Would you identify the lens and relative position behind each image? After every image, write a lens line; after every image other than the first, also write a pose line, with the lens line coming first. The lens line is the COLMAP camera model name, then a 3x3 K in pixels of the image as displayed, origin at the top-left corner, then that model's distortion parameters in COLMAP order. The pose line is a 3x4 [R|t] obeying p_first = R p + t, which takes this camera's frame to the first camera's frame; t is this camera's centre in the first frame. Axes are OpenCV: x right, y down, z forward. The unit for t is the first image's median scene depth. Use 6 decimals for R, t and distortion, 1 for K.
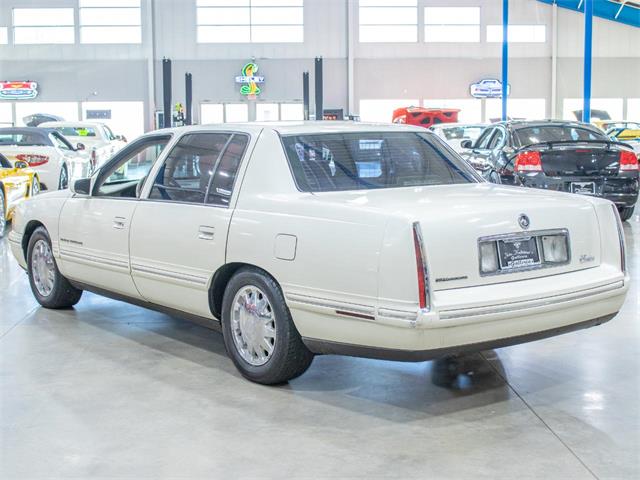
lens RADIAL K [[1199.9, 0, 320.0], [0, 1199.9, 240.0], [0, 0, 1]] dist [-0.122034, 0.077093]
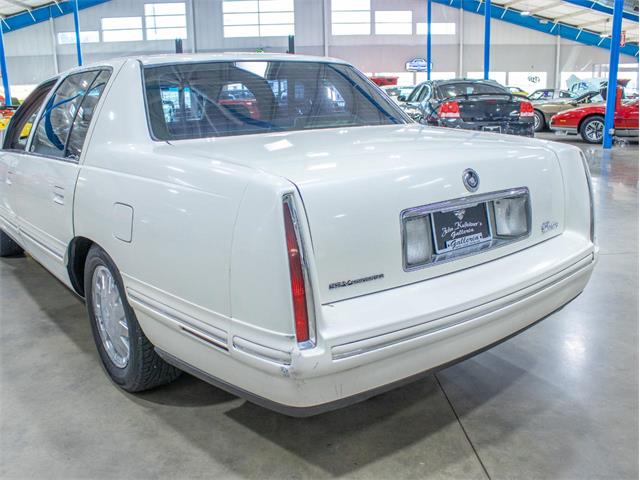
lens RADIAL K [[673.3, 0, 320.0], [0, 673.3, 240.0], [0, 0, 1]] dist [-0.172579, 0.004945]
pose [[0.999888, -0.013232, -0.007028, 0.038347], [0.013958, 0.993159, 0.115932, -0.011618], [0.005446, -0.116017, 0.993232, 0.270961]]
